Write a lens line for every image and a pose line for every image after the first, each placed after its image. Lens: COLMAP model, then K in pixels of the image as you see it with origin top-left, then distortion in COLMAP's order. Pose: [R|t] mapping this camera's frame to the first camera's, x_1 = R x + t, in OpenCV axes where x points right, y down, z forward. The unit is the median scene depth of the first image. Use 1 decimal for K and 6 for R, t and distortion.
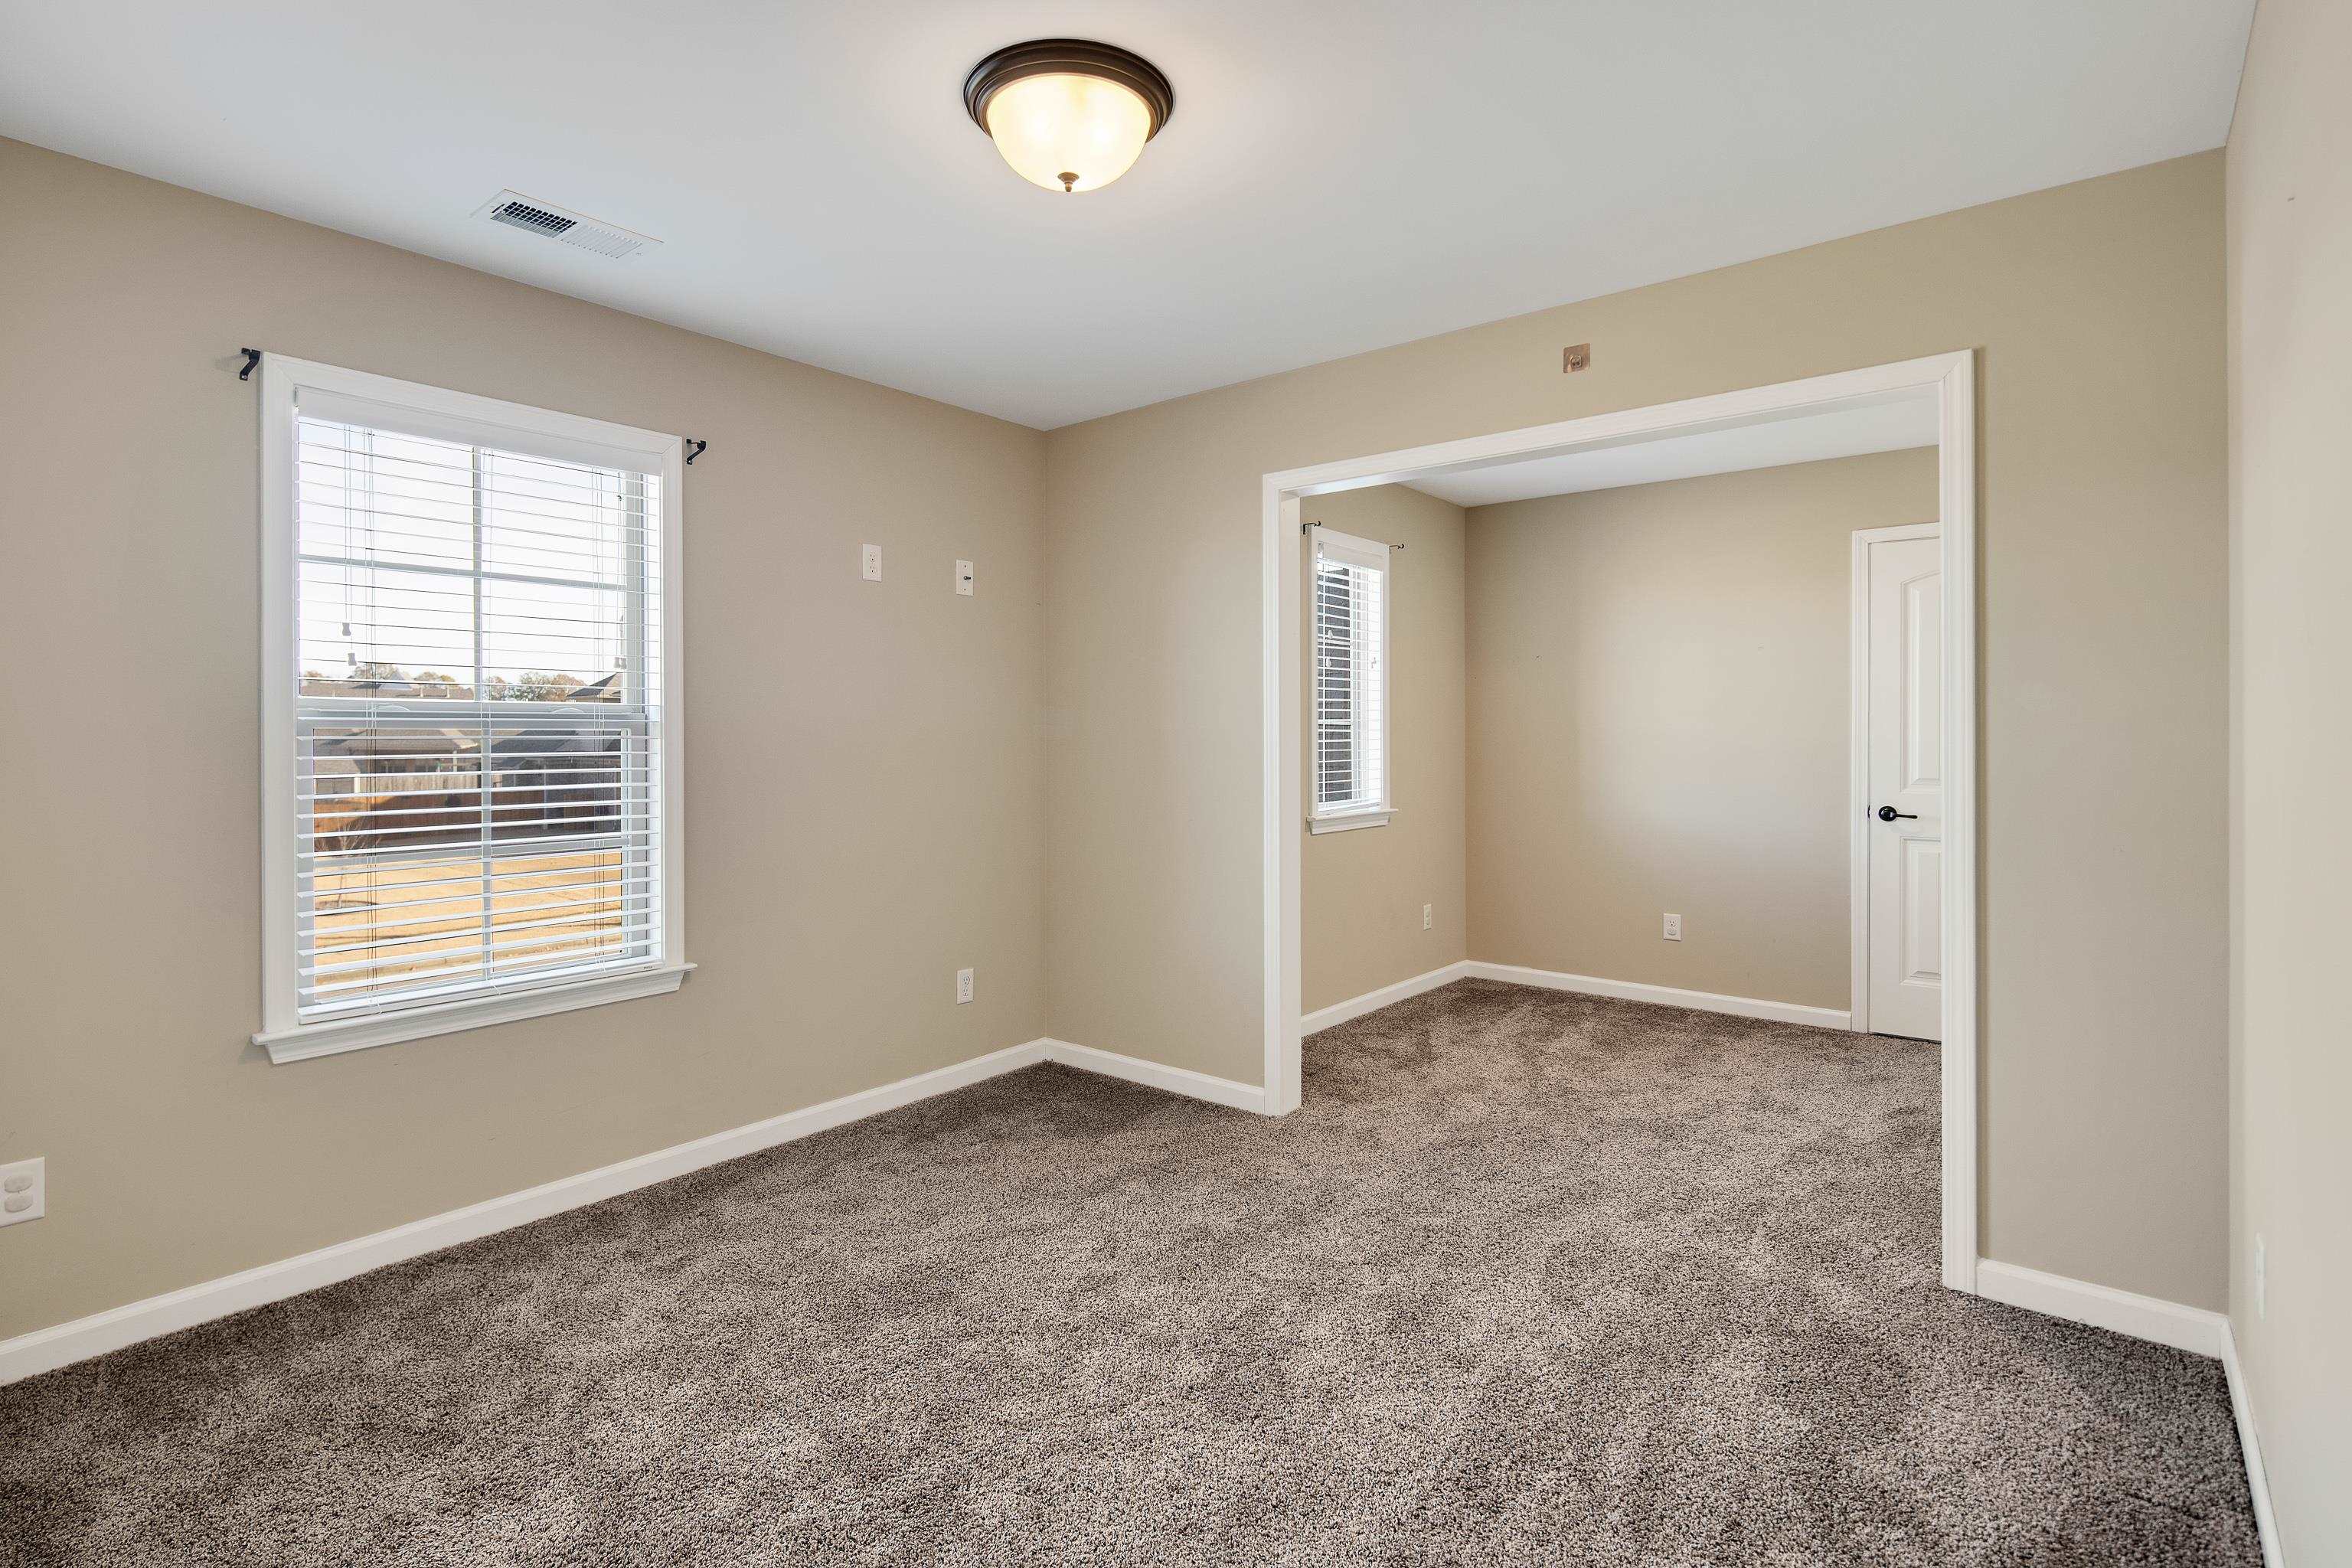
lens RADIAL K [[1148.5, 0, 1126.4], [0, 1148.5, 735.6], [0, 0, 1]] dist [0.002604, -0.000114]
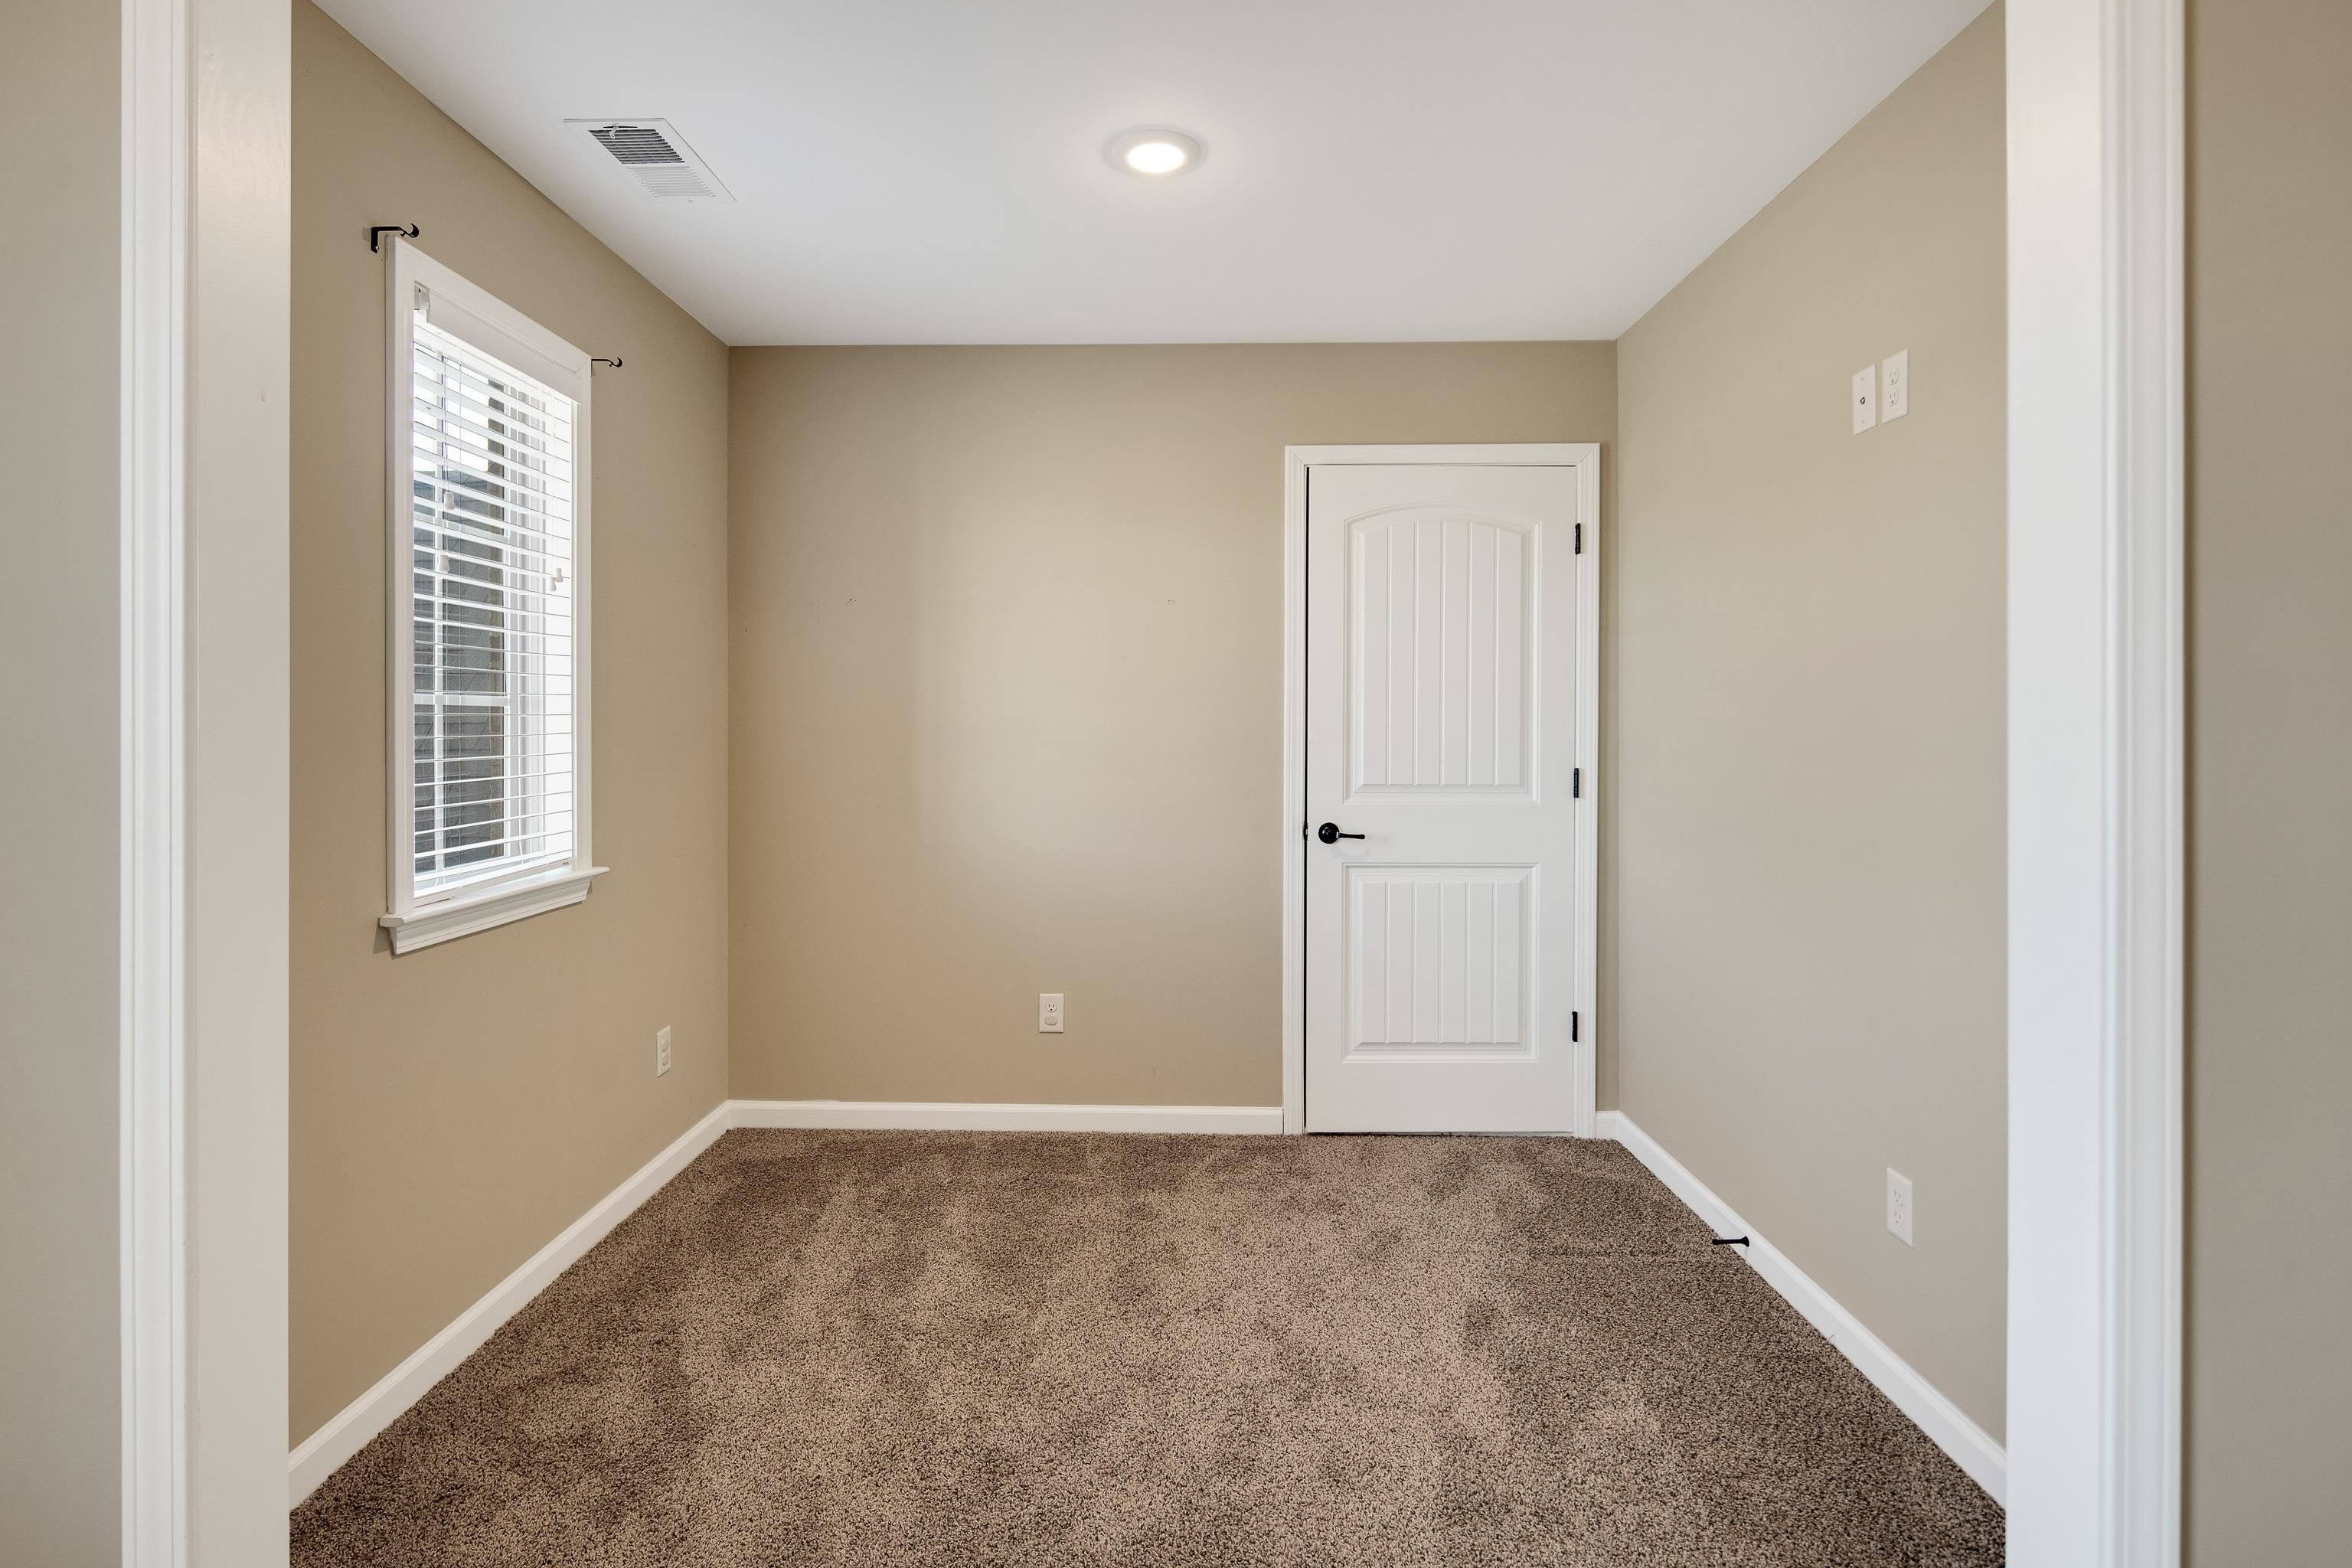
lens RADIAL K [[1164.7, 0, 1172.6], [0, 1164.7, 723.4], [0, 0, 1]] dist [0.010359, 0.000155]
pose [[0.769957, 0.002329, 0.638091, 0.098567], [-0.001295, 0.999997, -0.002086, -0.000510], [-0.638094, 0.000780, 0.769958, 0.443744]]
